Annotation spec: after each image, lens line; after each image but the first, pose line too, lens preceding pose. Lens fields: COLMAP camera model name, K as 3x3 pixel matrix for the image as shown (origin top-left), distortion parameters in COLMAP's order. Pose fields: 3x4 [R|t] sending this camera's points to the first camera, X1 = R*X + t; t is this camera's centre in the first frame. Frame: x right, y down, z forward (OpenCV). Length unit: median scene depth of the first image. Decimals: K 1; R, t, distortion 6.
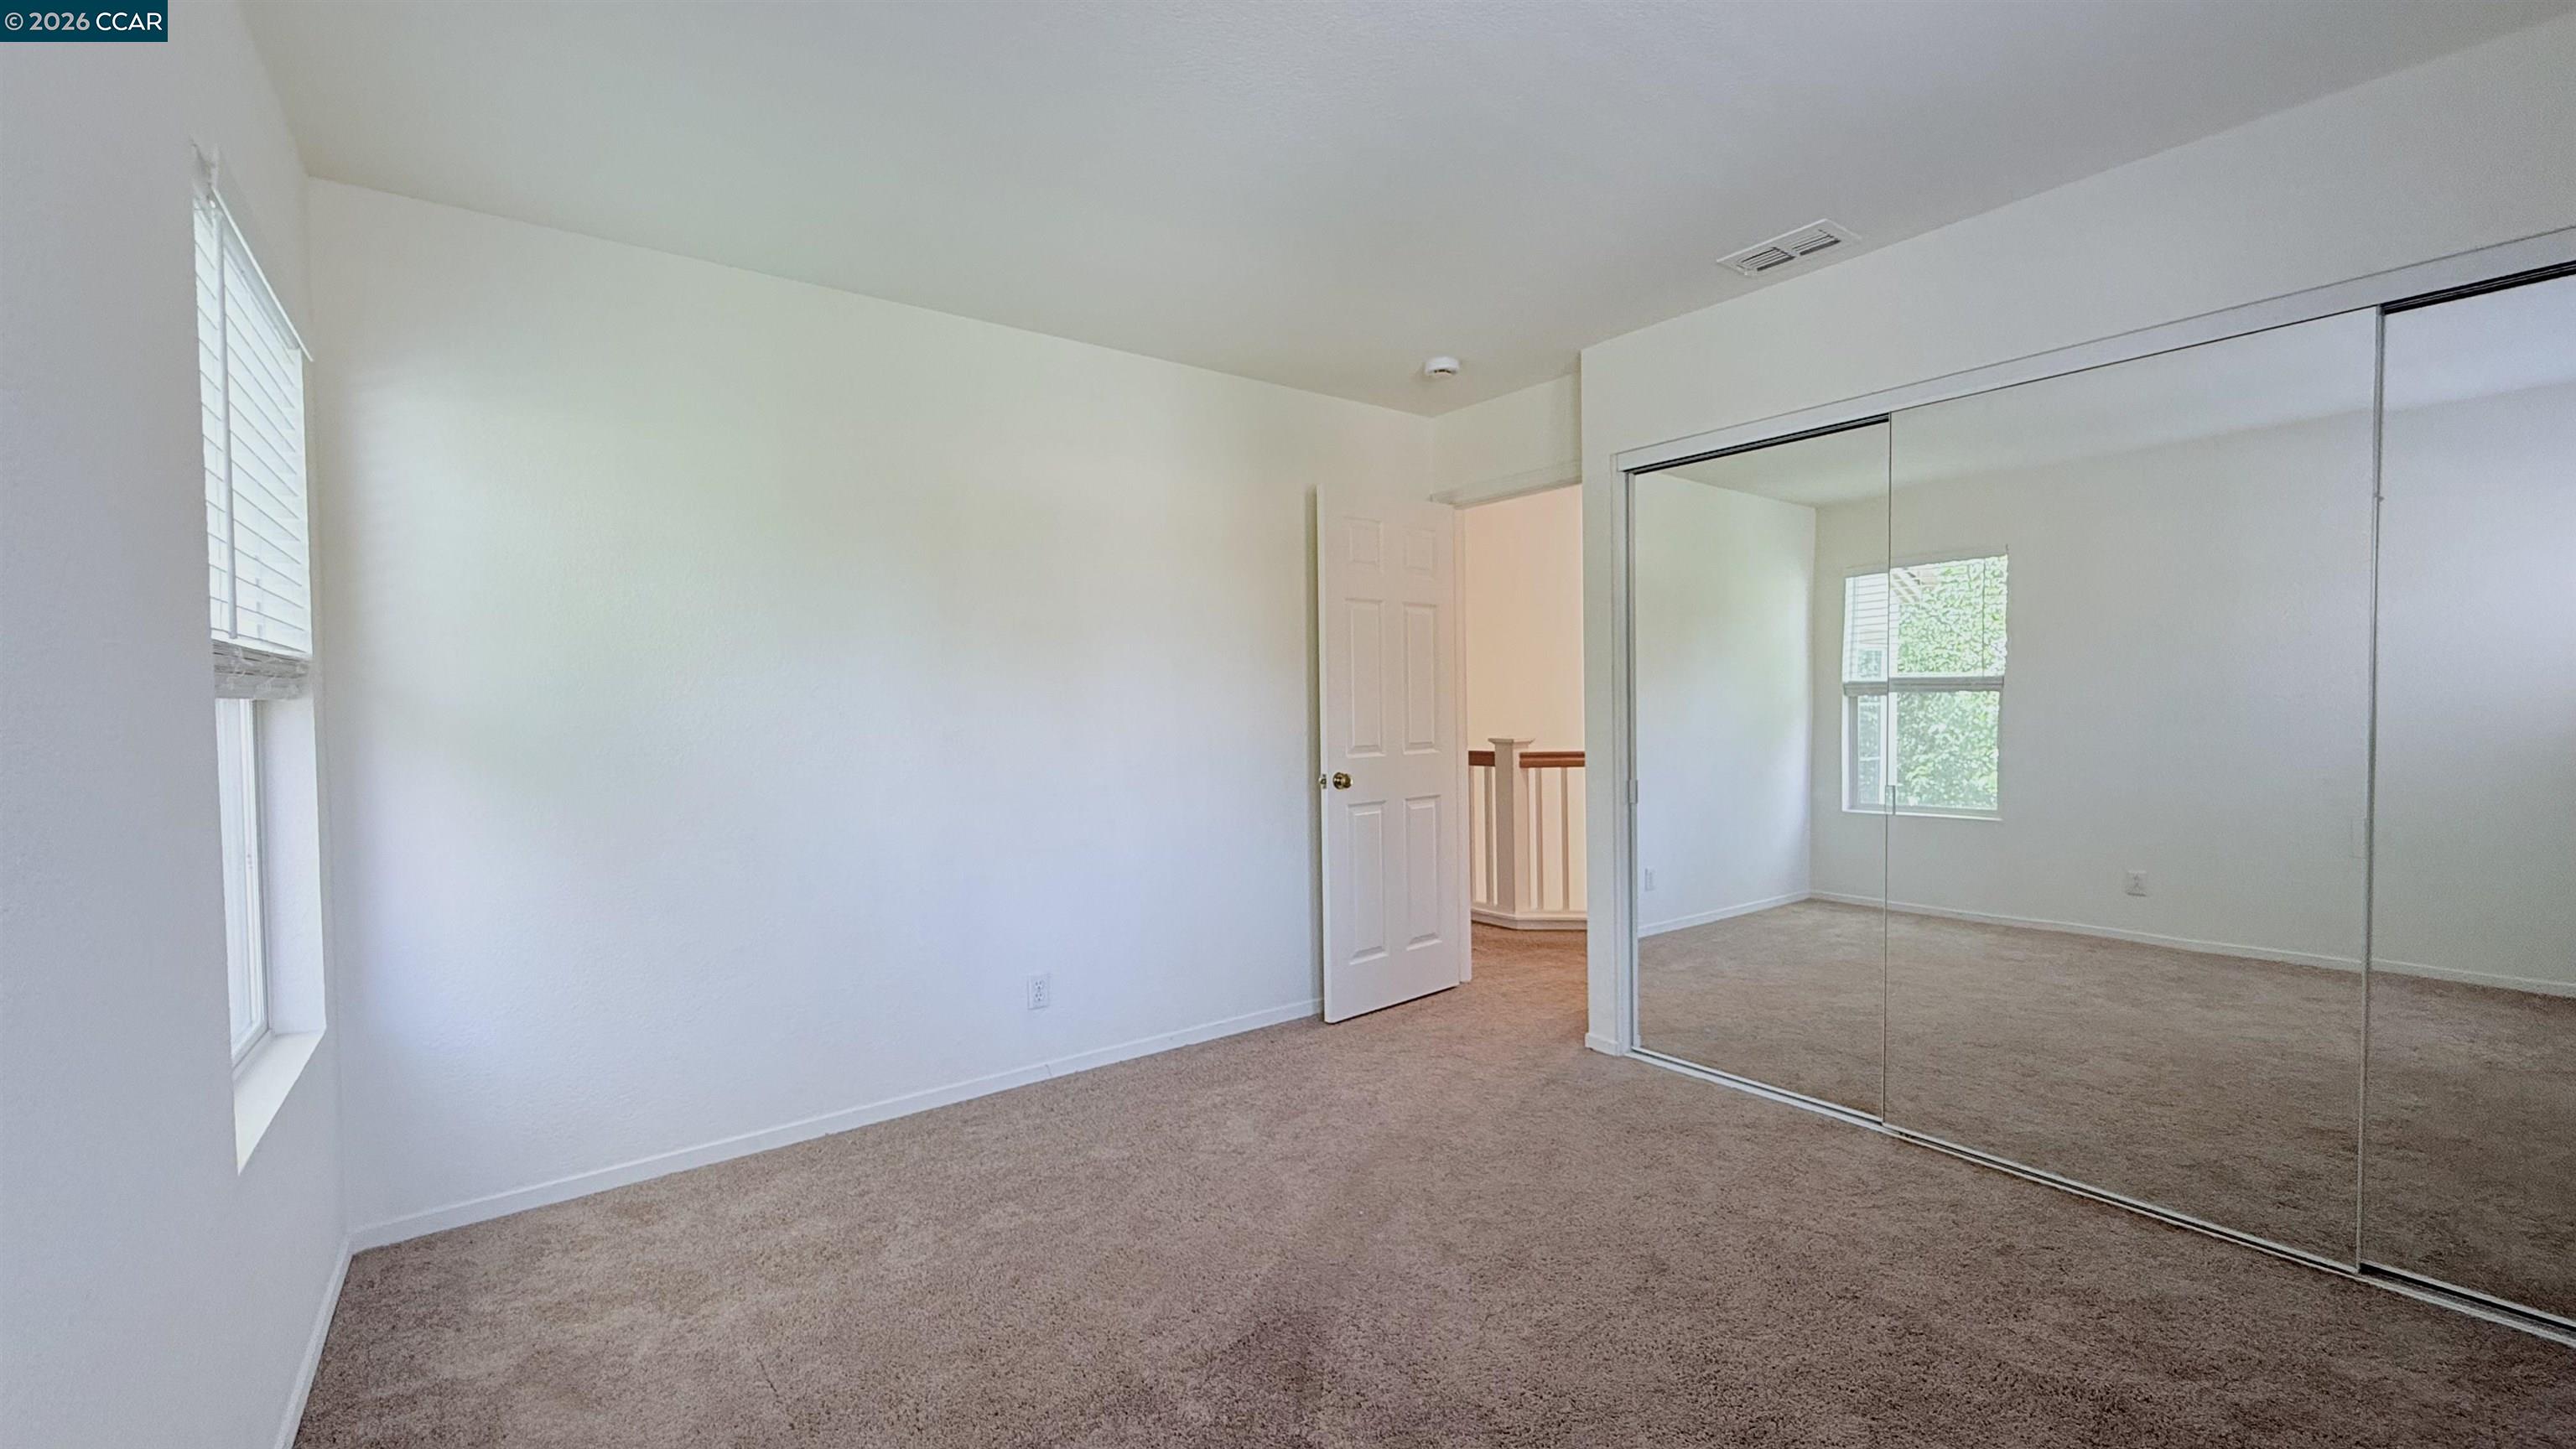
lens RADIAL K [[1019.2, 0, 1278.4], [0, 1019.2, 721.2], [0, 0, 1]] dist [0.001050, 0.000361]
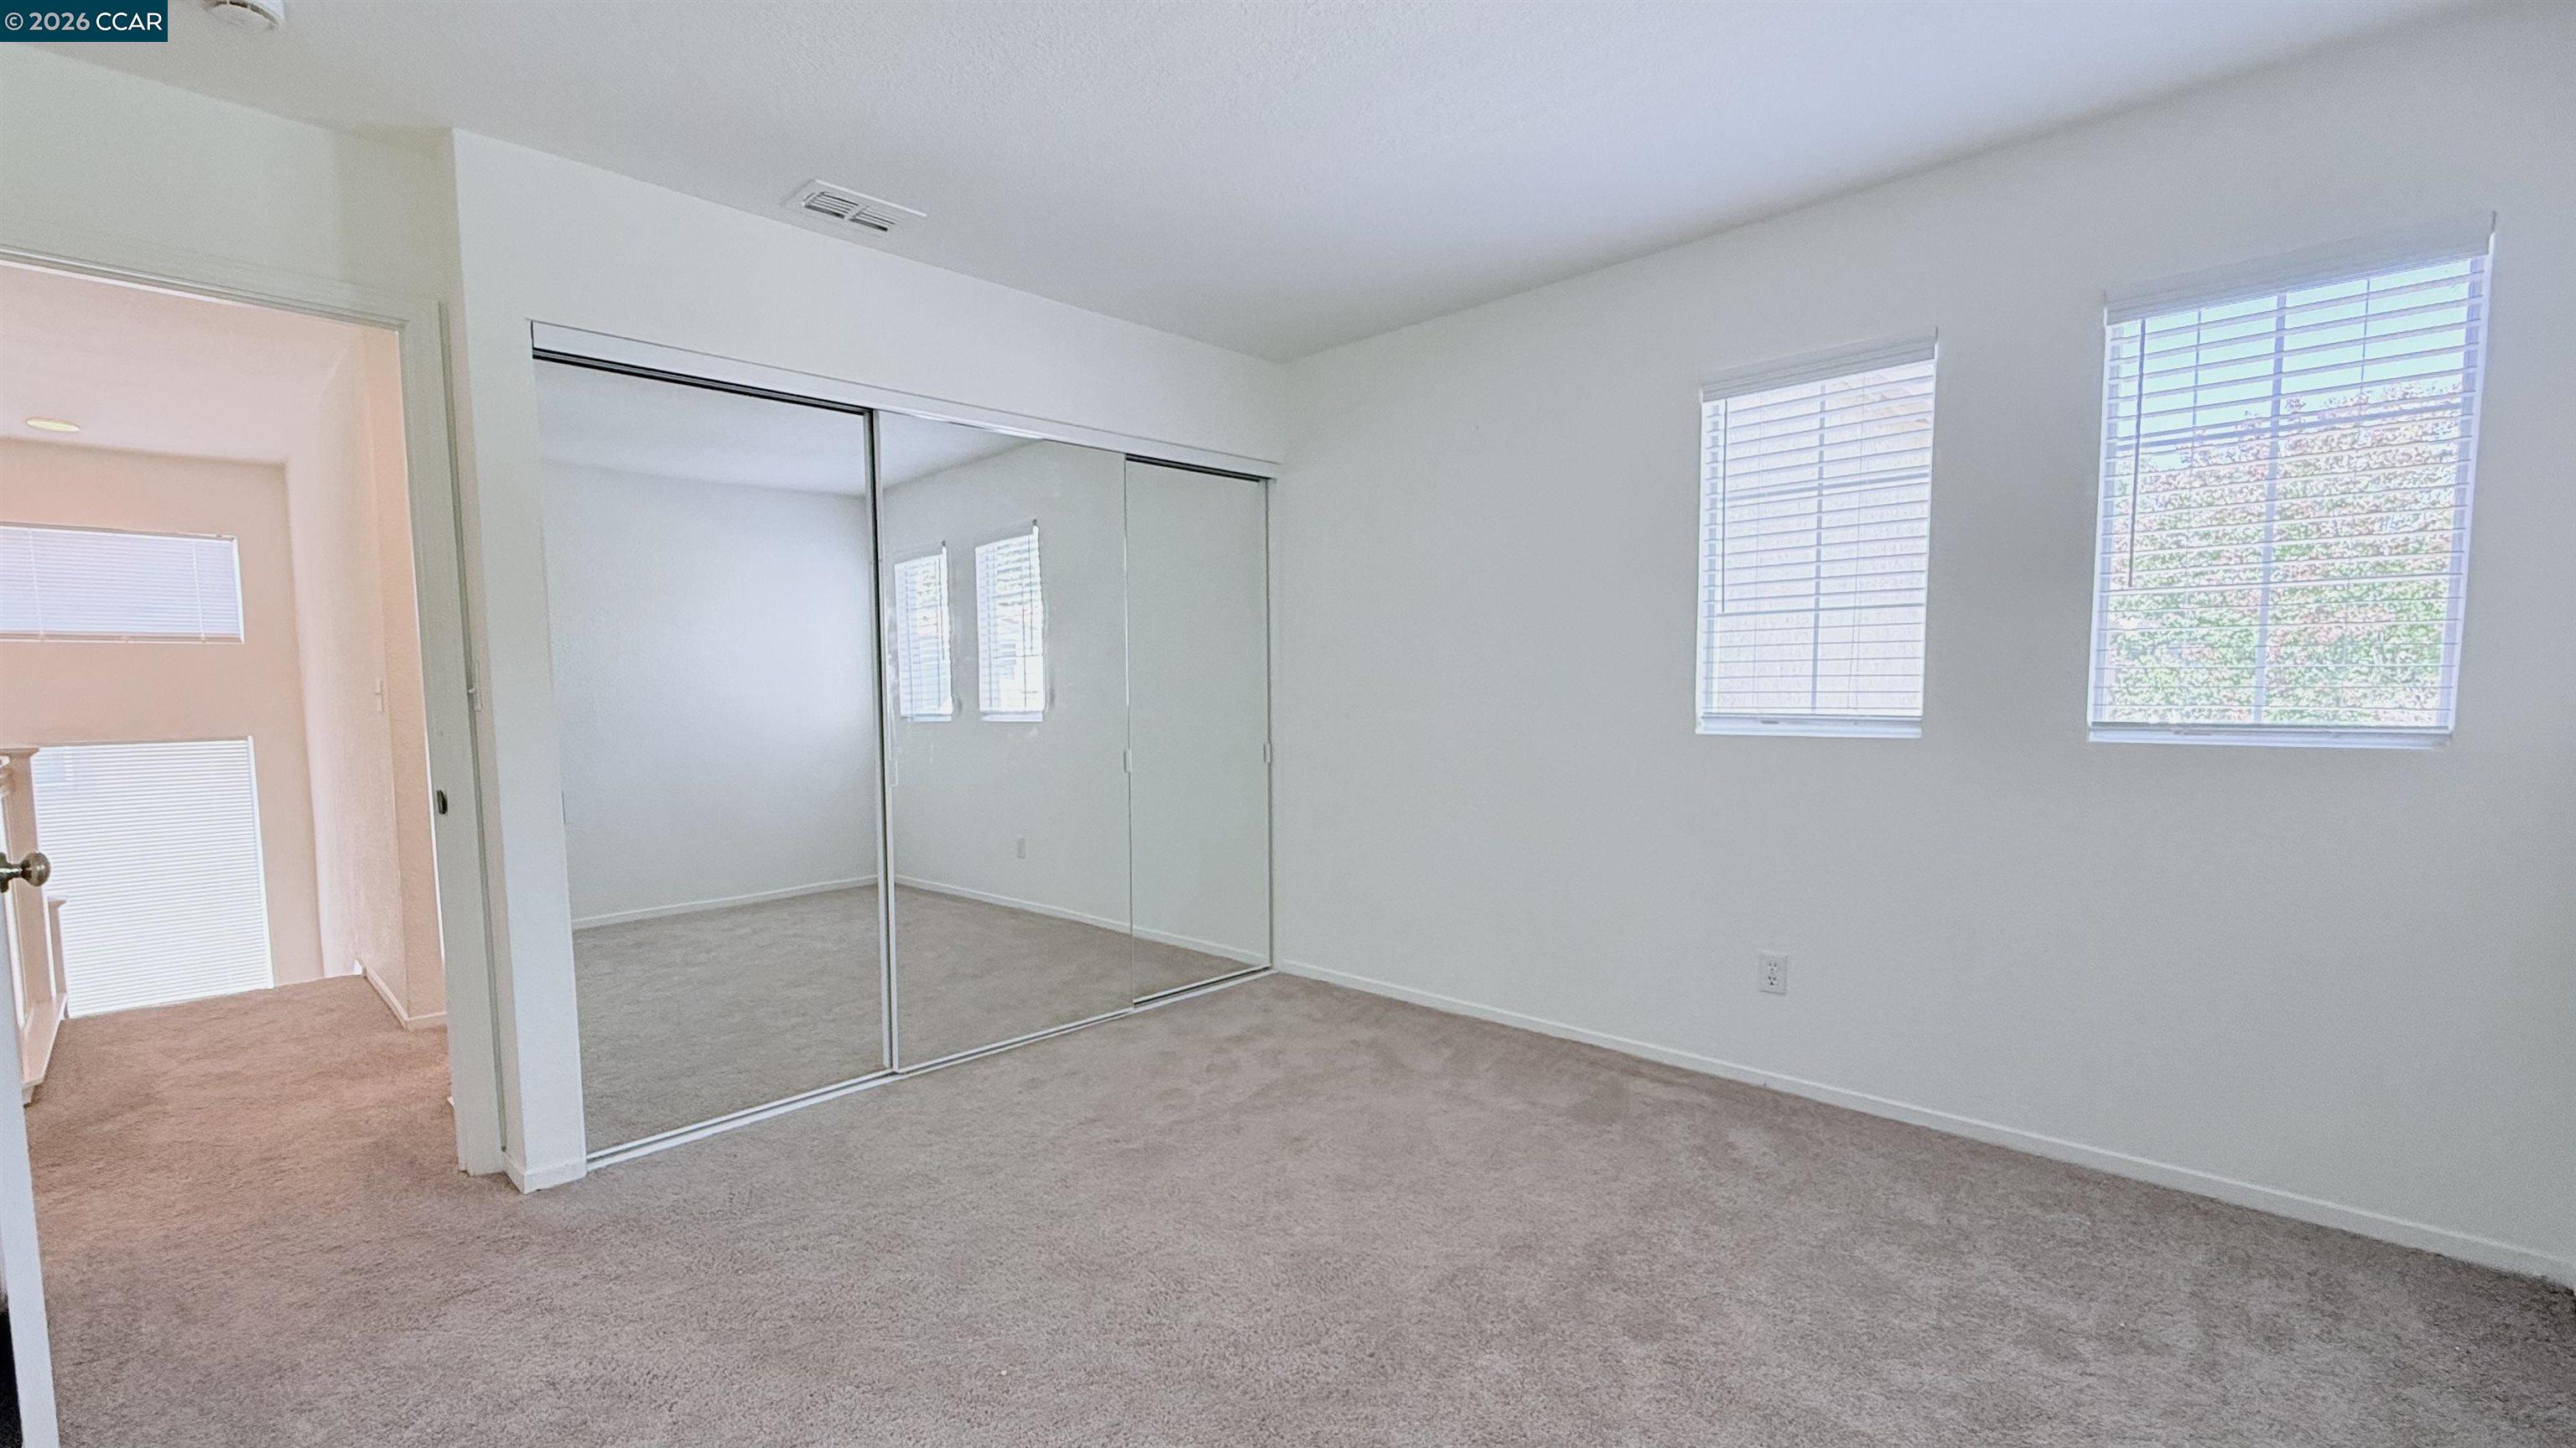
lens RADIAL K [[1019.1, 0, 1278.4], [0, 1019.1, 720.7], [0, 0, 1]] dist [0.001050, 0.000361]
pose [[-0.139942, -0.032266, 0.989634, -0.504158], [0.027381, 0.998961, 0.036442, -0.004345], [-0.989781, 0.032197, -0.138913, 0.711122]]
